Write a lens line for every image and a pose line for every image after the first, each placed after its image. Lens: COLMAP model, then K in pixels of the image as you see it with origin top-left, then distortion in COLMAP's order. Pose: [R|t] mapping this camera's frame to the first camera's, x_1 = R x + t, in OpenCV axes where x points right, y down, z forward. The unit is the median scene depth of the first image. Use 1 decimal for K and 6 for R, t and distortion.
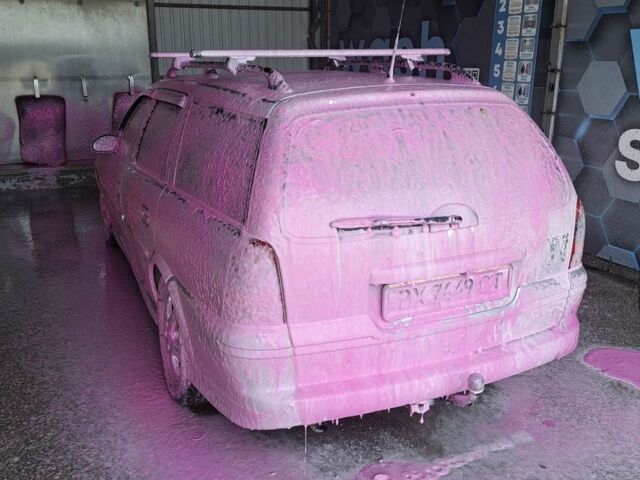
lens RADIAL K [[619.6, 0, 320.0], [0, 619.6, 240.0], [0, 0, 1]] dist [0.097176, -0.164555]
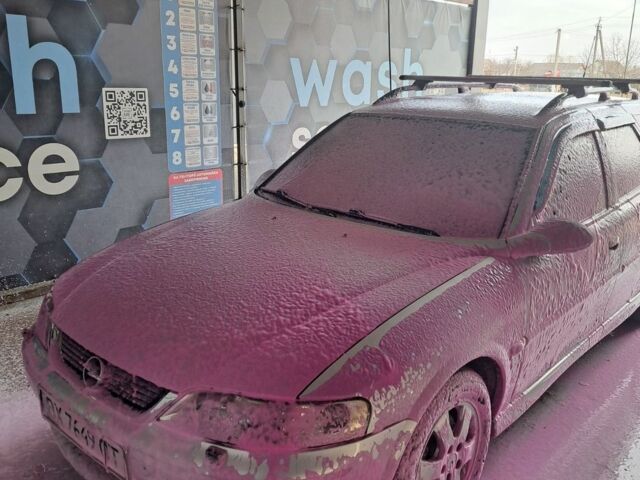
lens RADIAL K [[619.6, 0, 320.0], [0, 619.6, 240.0], [0, 0, 1]] dist [0.097176, -0.164555]
pose [[-0.439294, -0.232604, 0.867707, -0.674011], [0.239921, 0.900435, 0.362842, -0.370685], [-0.865713, 0.367575, -0.339750, 1.264876]]
